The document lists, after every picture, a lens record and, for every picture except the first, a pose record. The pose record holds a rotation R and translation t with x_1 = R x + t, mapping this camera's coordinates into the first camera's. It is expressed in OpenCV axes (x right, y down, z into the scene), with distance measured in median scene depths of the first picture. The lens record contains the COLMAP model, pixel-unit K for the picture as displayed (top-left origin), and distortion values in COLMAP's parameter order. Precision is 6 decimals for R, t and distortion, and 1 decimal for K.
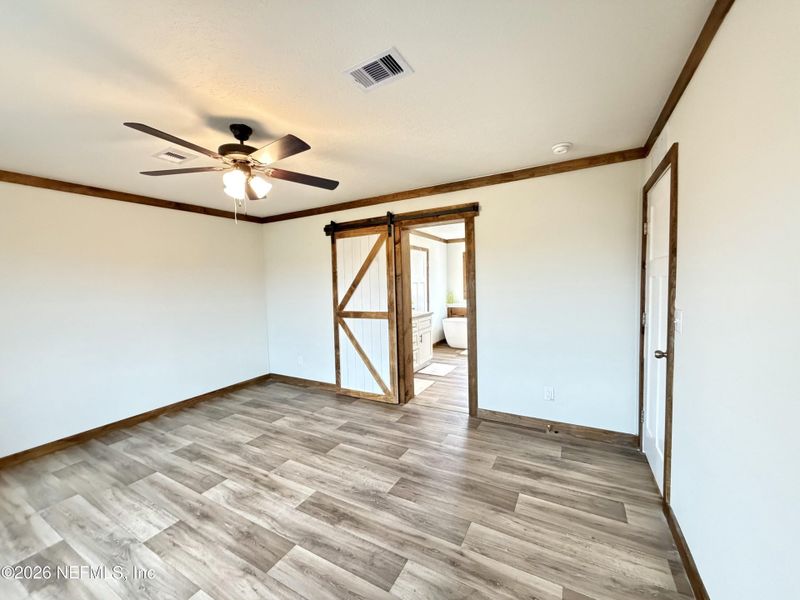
lens RADIAL K [[317.7, 0, 399.1], [0, 317.7, 302.5], [0, 0, 1]] dist [-0.004187, -0.000397]
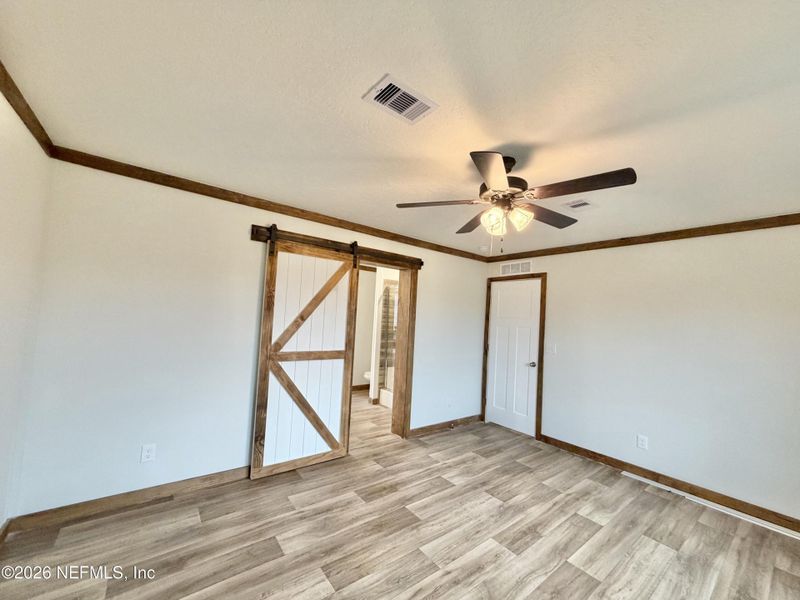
lens RADIAL K [[317.7, 0, 399.1], [0, 317.7, 302.5], [0, 0, 1]] dist [-0.004187, -0.000397]
pose [[0.393703, 0.090549, 0.914767, -1.105520], [-0.010100, 0.995503, -0.094193, -0.029599], [-0.919182, 0.027845, 0.392847, 0.709435]]
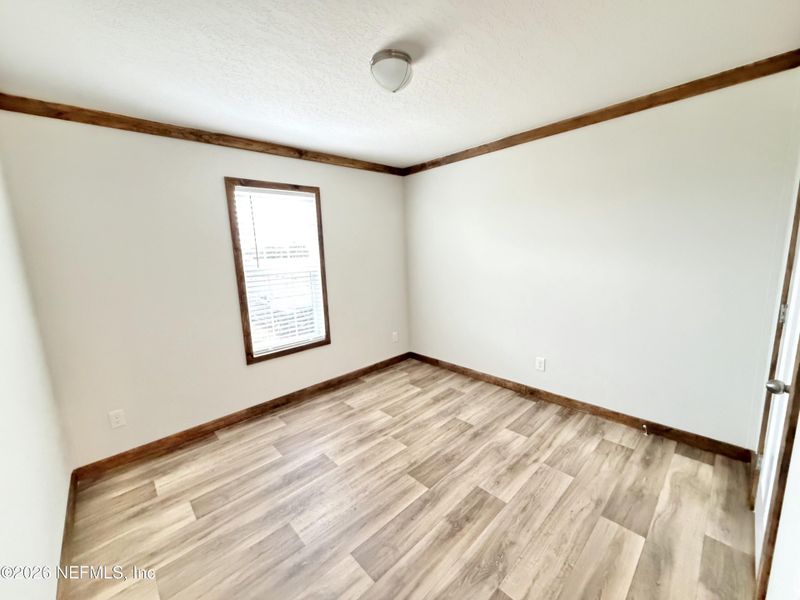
lens RADIAL K [[317.7, 0, 399.1], [0, 317.7, 302.5], [0, 0, 1]] dist [-0.004187, -0.000397]
pose [[-0.307391, 0.198417, -0.930667, 0.410852], [-0.005869, 0.977606, 0.210363, -0.078890], [0.951565, 0.070125, -0.299343, 0.780765]]
